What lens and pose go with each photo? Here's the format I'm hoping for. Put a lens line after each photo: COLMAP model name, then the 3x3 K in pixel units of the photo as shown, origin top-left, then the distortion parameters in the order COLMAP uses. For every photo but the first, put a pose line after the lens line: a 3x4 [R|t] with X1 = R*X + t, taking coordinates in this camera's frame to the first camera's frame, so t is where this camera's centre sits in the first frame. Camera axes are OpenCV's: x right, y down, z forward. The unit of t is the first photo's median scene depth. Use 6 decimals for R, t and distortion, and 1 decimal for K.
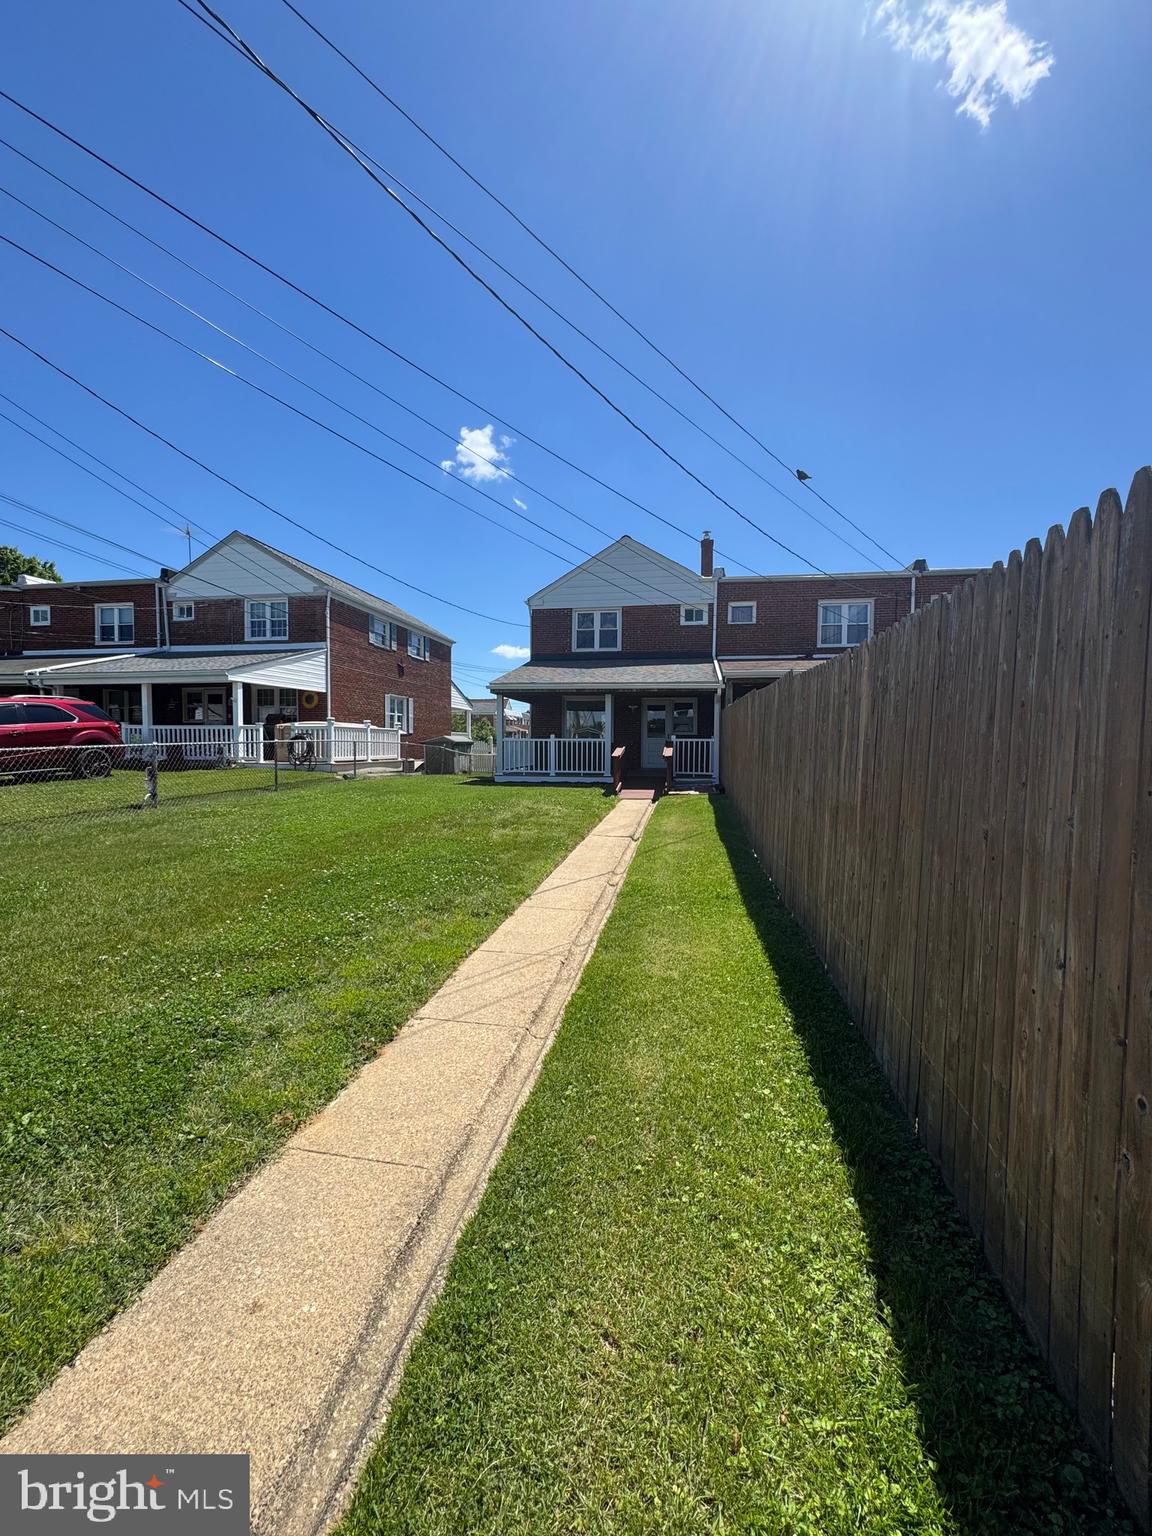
lens RADIAL K [[614.9, 0, 578.3], [0, 614.9, 768.2], [0, 0, 1]] dist [-0.001228, -0.000103]
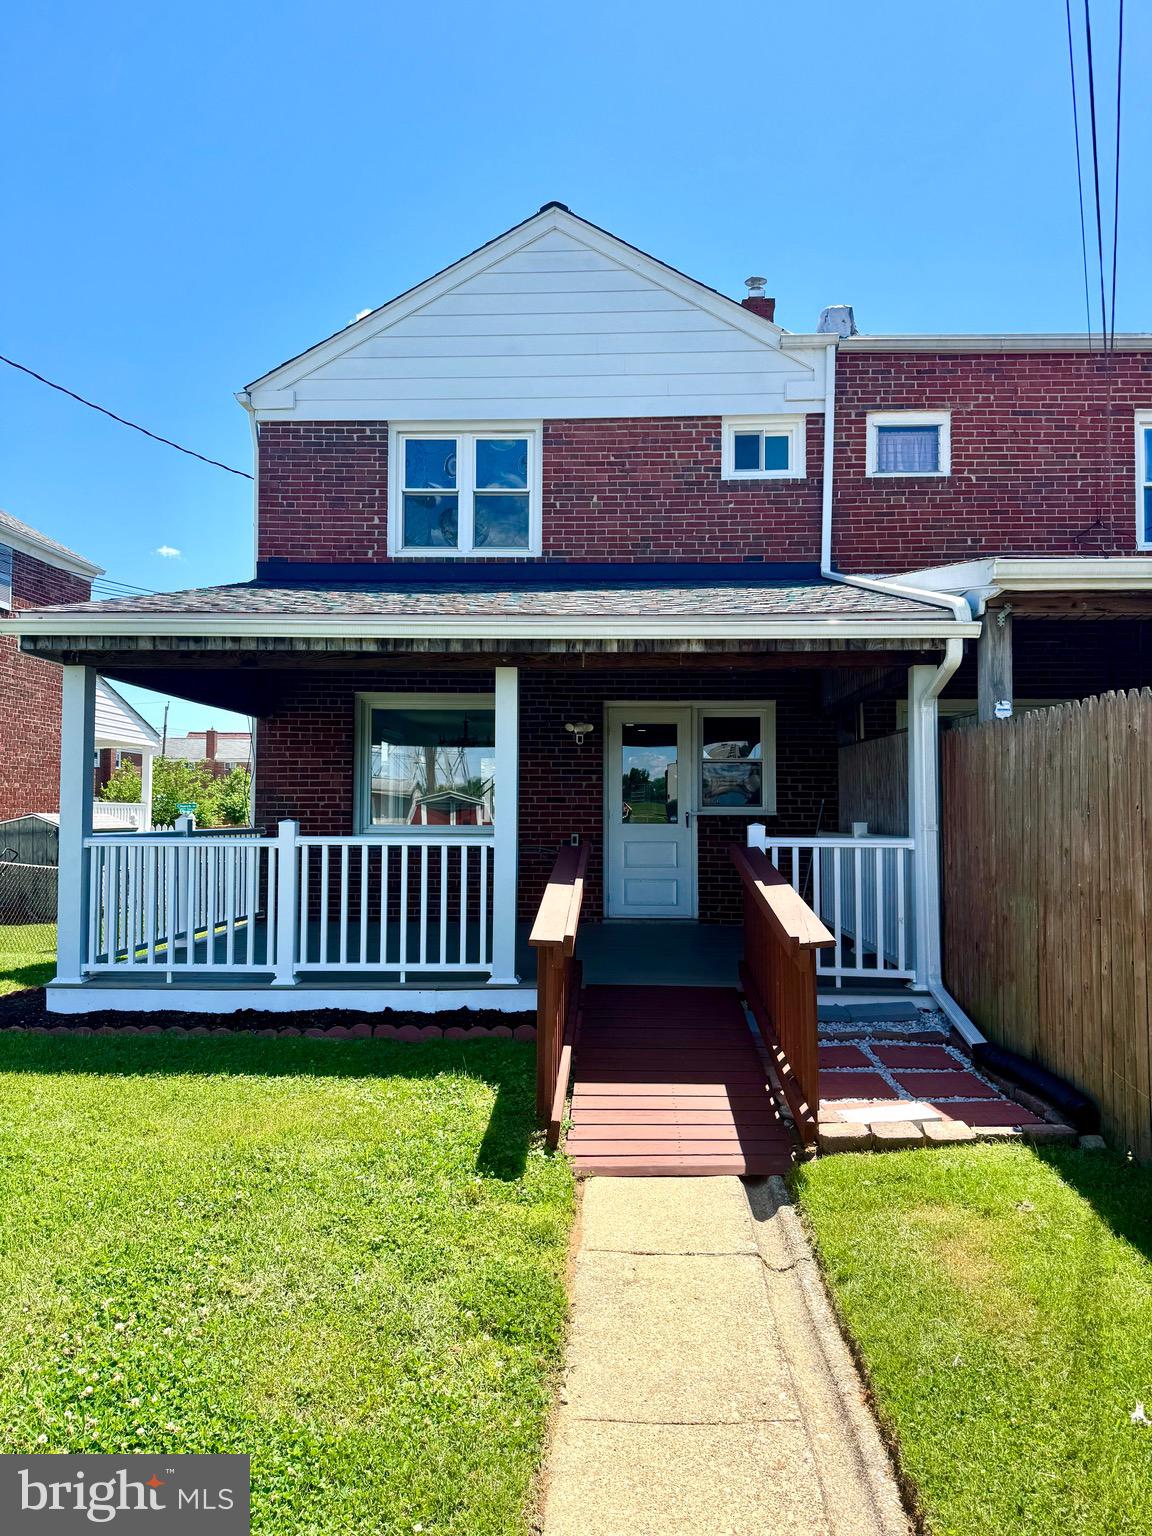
lens RADIAL K [[1059.7, 0, 576.0], [0, 1059.7, 768.0], [0, 0, 1]] dist [0.172175, -0.356738]
pose [[0.992032, 0.004341, 0.125913, 0.017549], [0.006296, 0.996449, -0.083961, -0.032122], [-0.125830, 0.084085, 0.988482, 0.450887]]
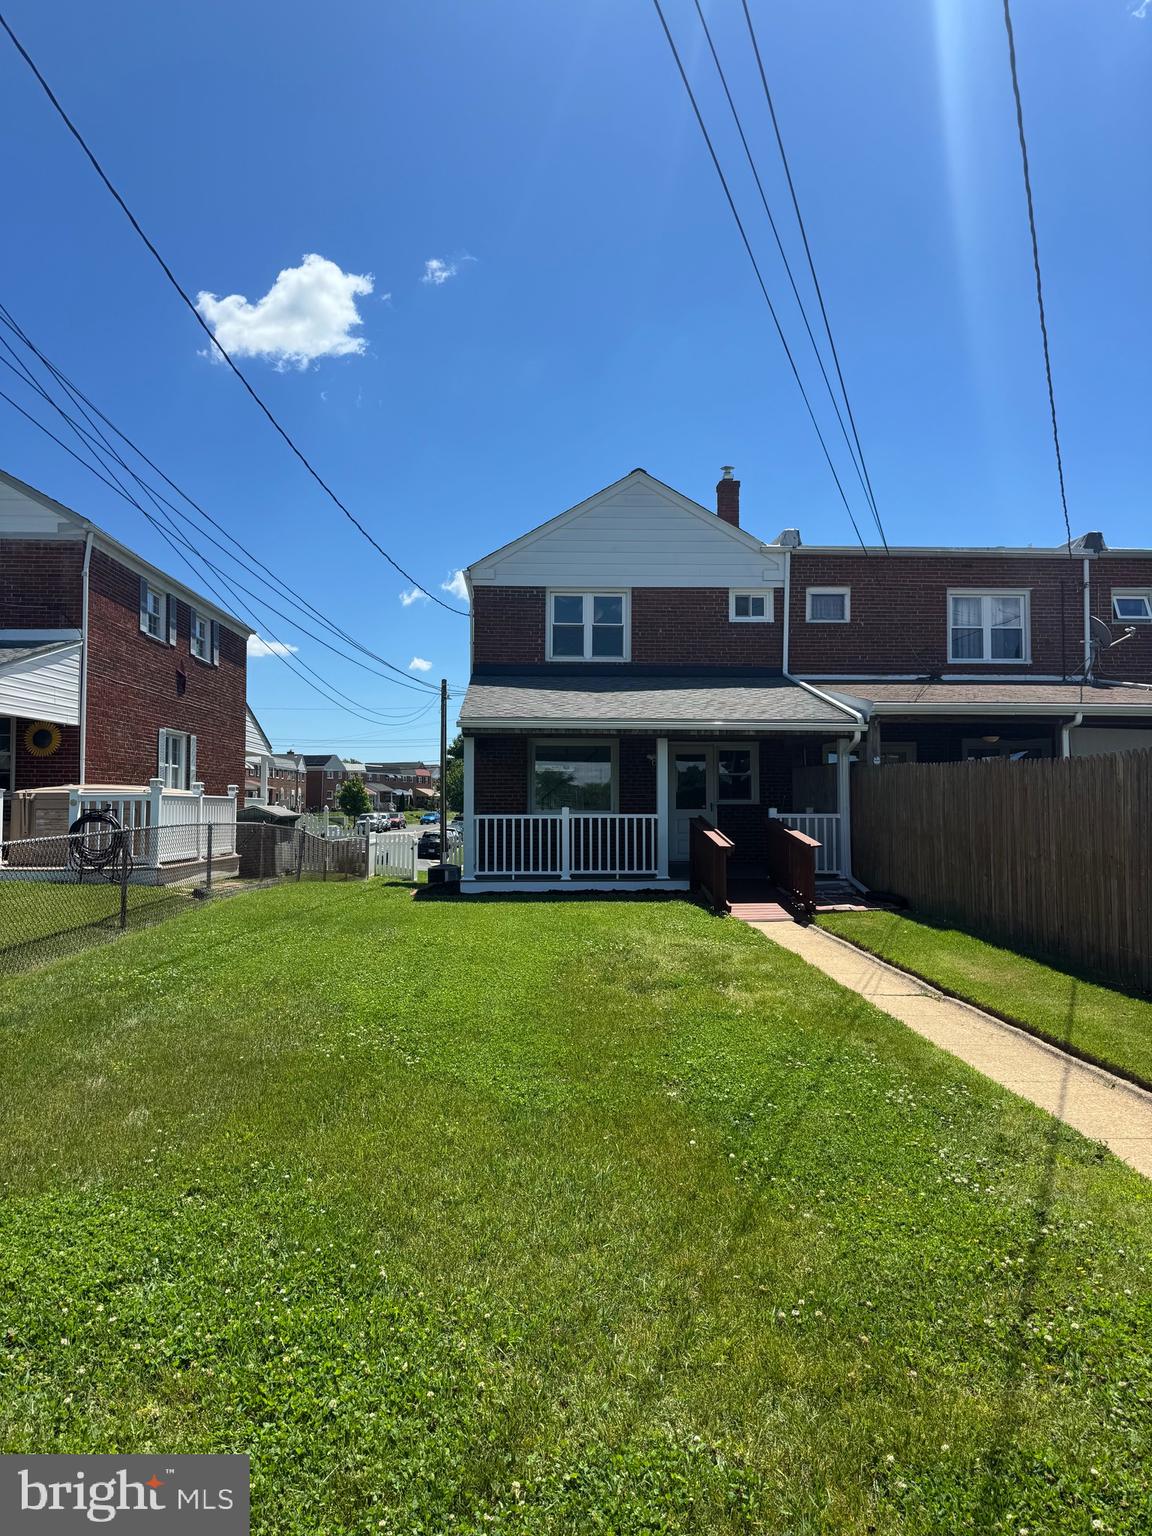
lens RADIAL K [[1059.7, 0, 576.0], [0, 1059.7, 768.0], [0, 0, 1]] dist [0.172175, -0.356738]
pose [[0.974022, 0.001950, 0.226446, -0.212152], [0.015529, 0.997034, -0.075384, -0.013867], [-0.225921, 0.076942, 0.971102, 0.032129]]
